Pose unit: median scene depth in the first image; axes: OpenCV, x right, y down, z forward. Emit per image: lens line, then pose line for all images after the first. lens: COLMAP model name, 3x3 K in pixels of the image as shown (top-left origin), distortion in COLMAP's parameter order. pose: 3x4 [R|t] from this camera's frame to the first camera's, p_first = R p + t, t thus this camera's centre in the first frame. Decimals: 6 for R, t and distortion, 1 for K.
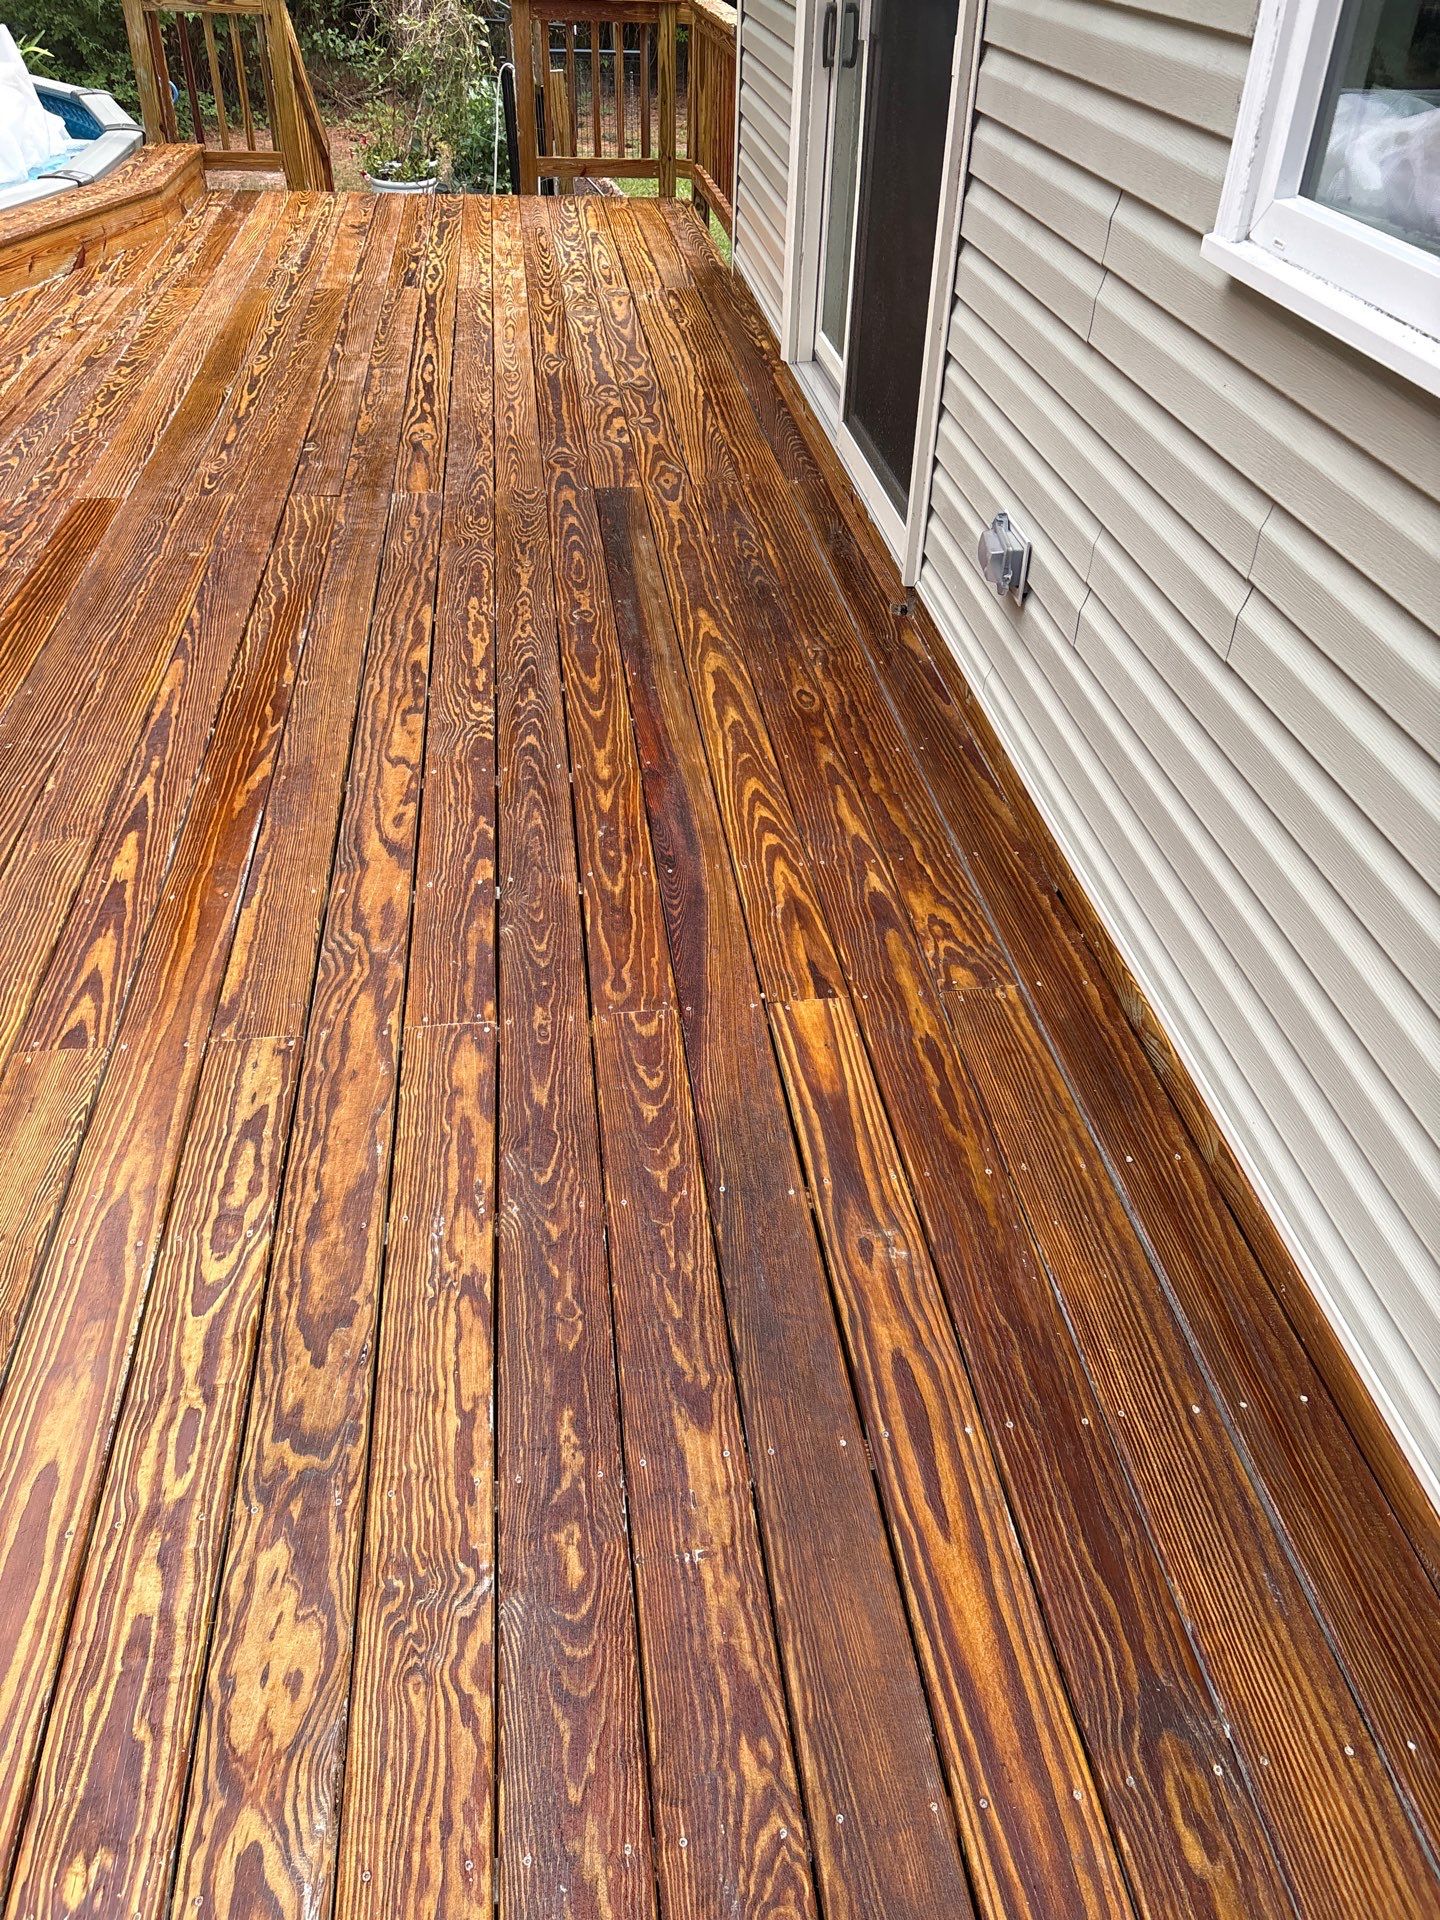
lens RADIAL K [[1480.6, 0, 747.6], [0, 1480.6, 963.2], [0, 0, 1]] dist [0.008345, -0.004736]
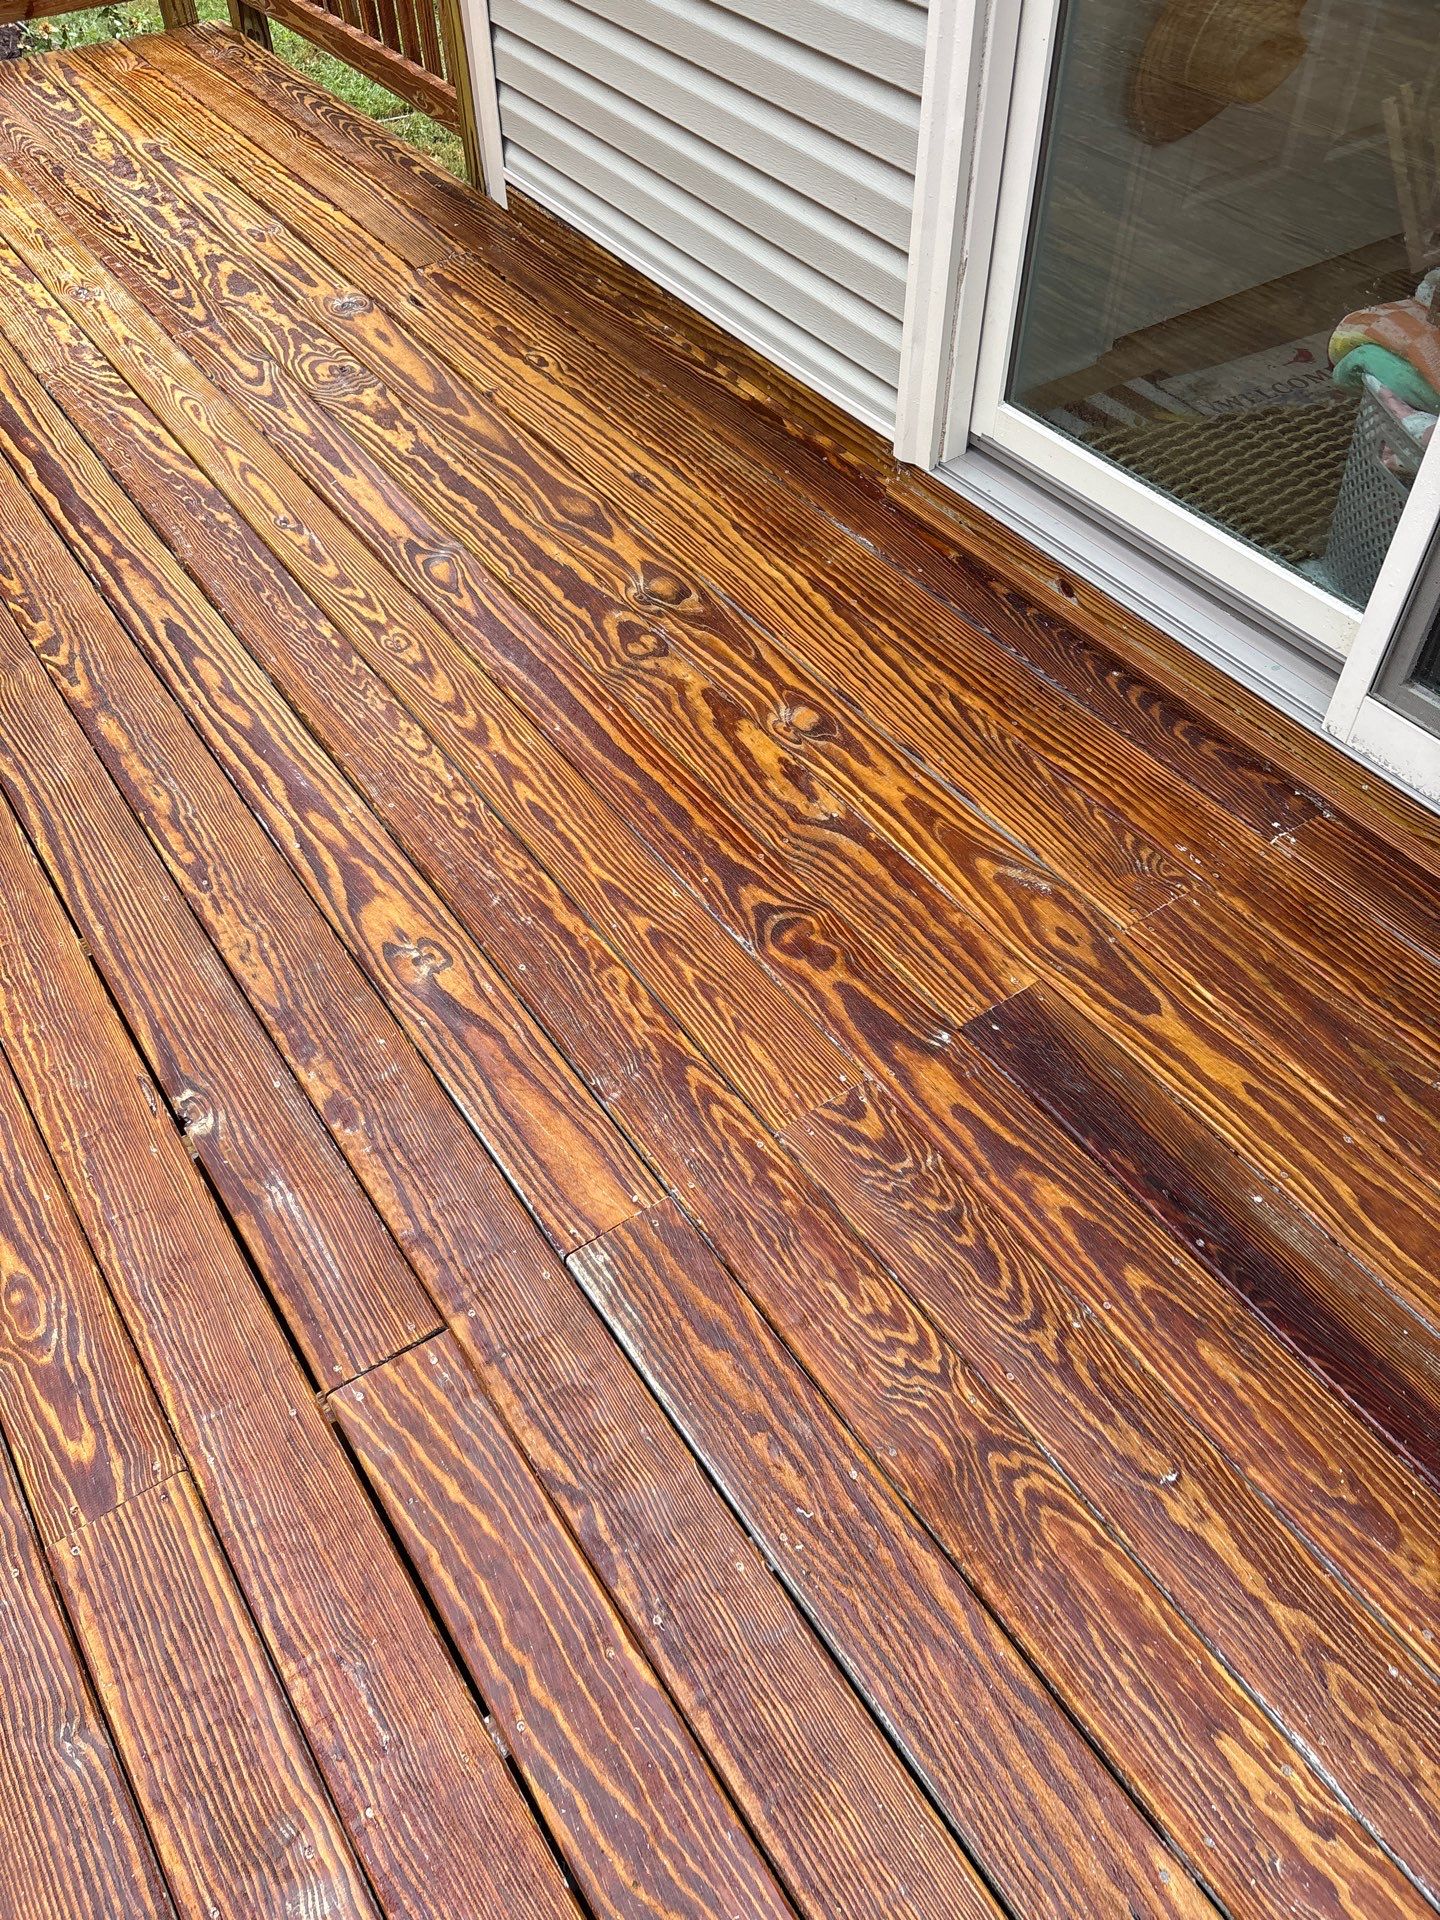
lens RADIAL K [[1480.6, 0, 747.6], [0, 1480.6, 963.2], [0, 0, 1]] dist [0.008345, -0.004736]
pose [[0.890827, -0.368057, 0.266384, -0.236331], [0.303597, 0.918411, 0.253674, -0.410666], [-0.338017, -0.145106, 0.929887, 0.534501]]
